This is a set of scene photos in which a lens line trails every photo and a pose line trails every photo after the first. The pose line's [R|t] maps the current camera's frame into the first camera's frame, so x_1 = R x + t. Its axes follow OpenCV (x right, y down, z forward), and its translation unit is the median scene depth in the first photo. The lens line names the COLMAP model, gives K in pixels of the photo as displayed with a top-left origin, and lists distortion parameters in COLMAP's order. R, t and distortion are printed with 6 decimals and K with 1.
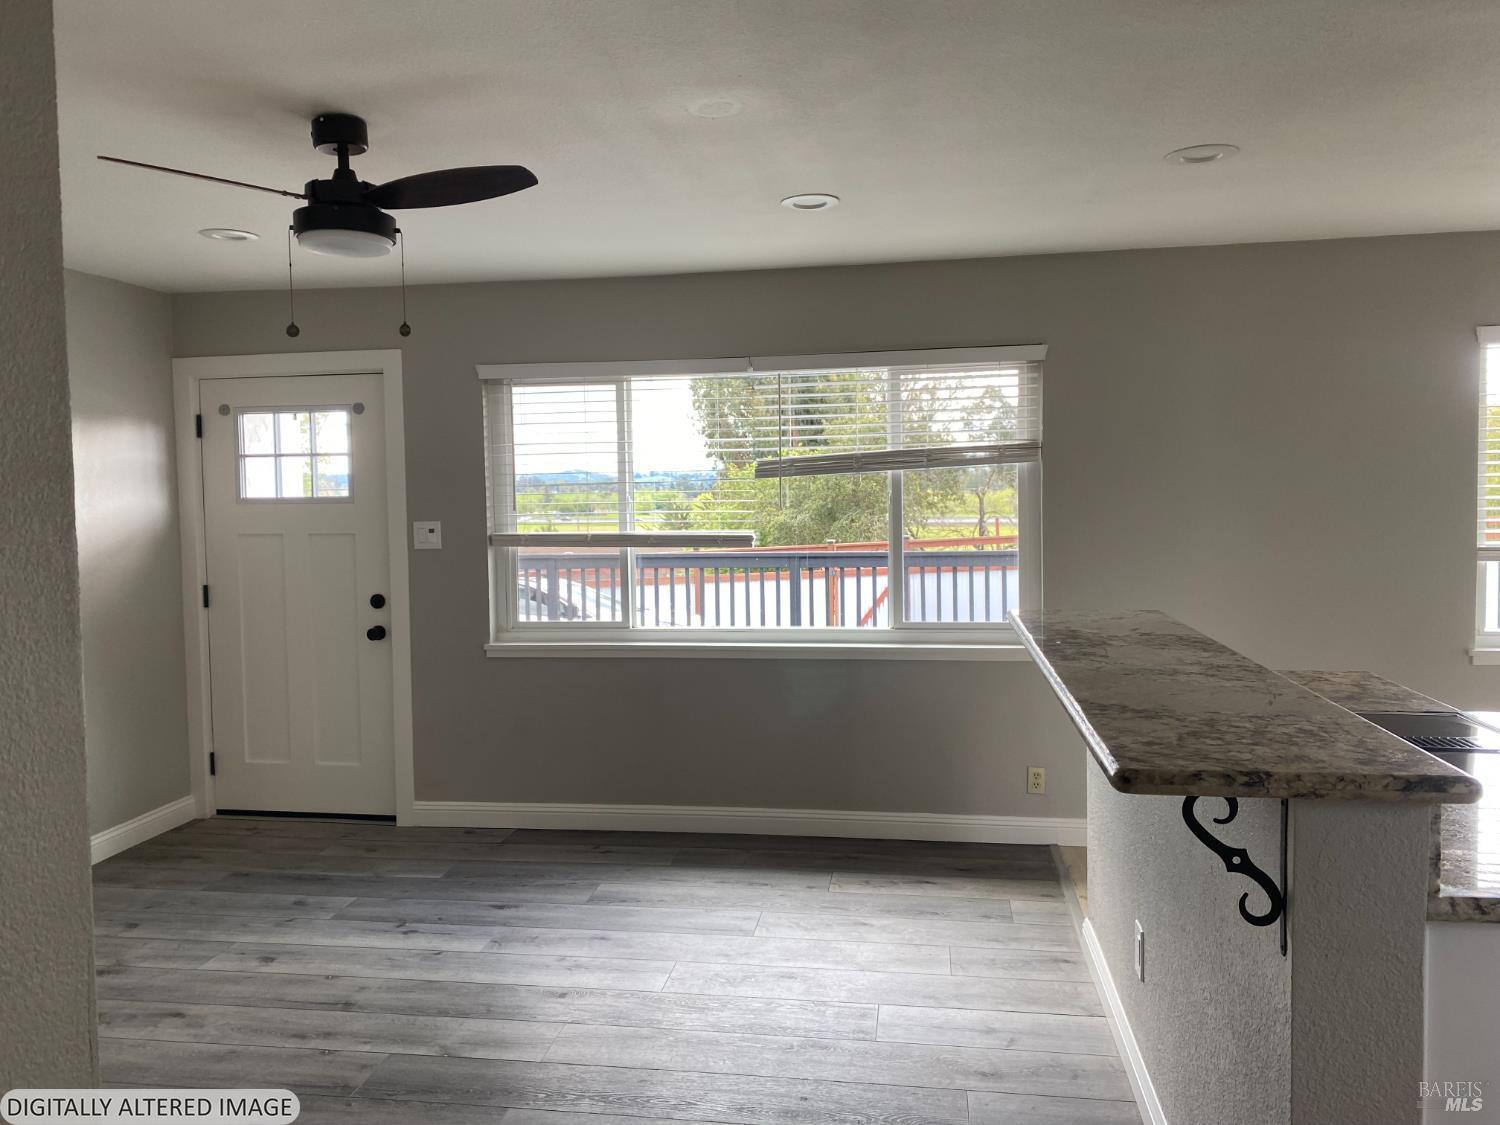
lens RADIAL K [[1134.6, 0, 750.5], [0, 1134.6, 555.2], [0, 0, 1]] dist [0.034068, -0.056222]
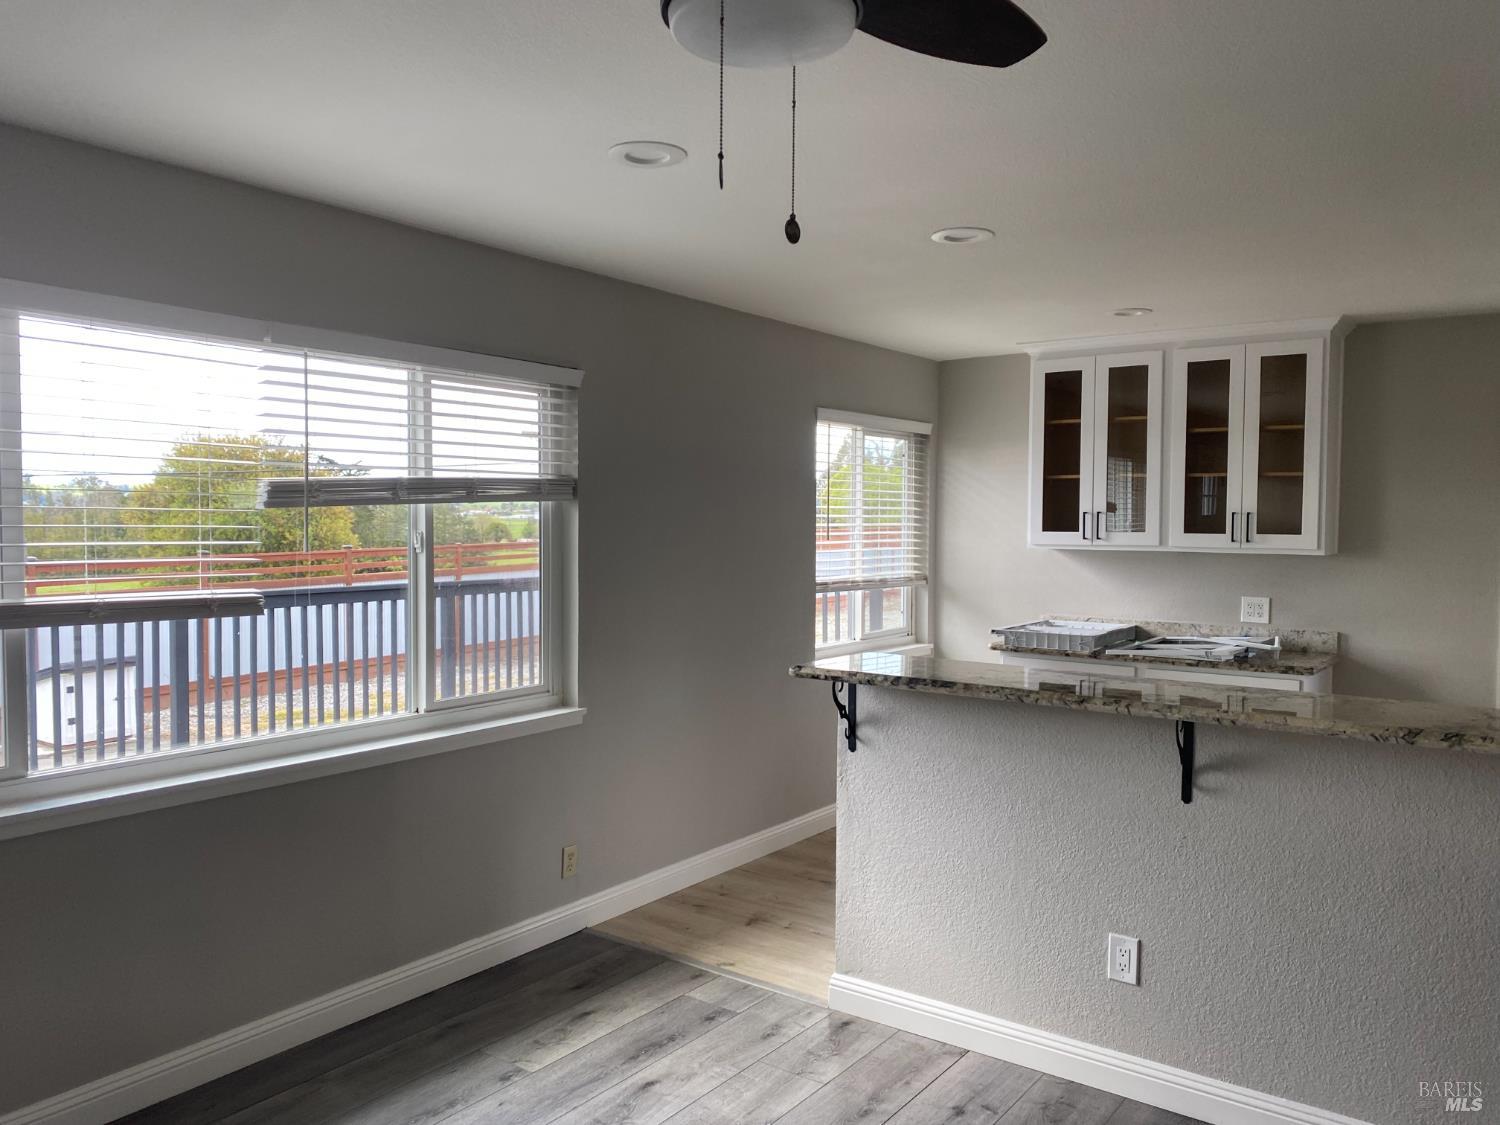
lens RADIAL K [[1134.6, 0, 751.9], [0, 1134.6, 569.2], [0, 0, 1]] dist [0.034068, -0.056222]
pose [[0.454703, -0.019117, 0.890438, -0.484038], [0.032472, 0.999461, 0.004876, -0.029299], [-0.890051, 0.026698, 0.455078, 0.487270]]
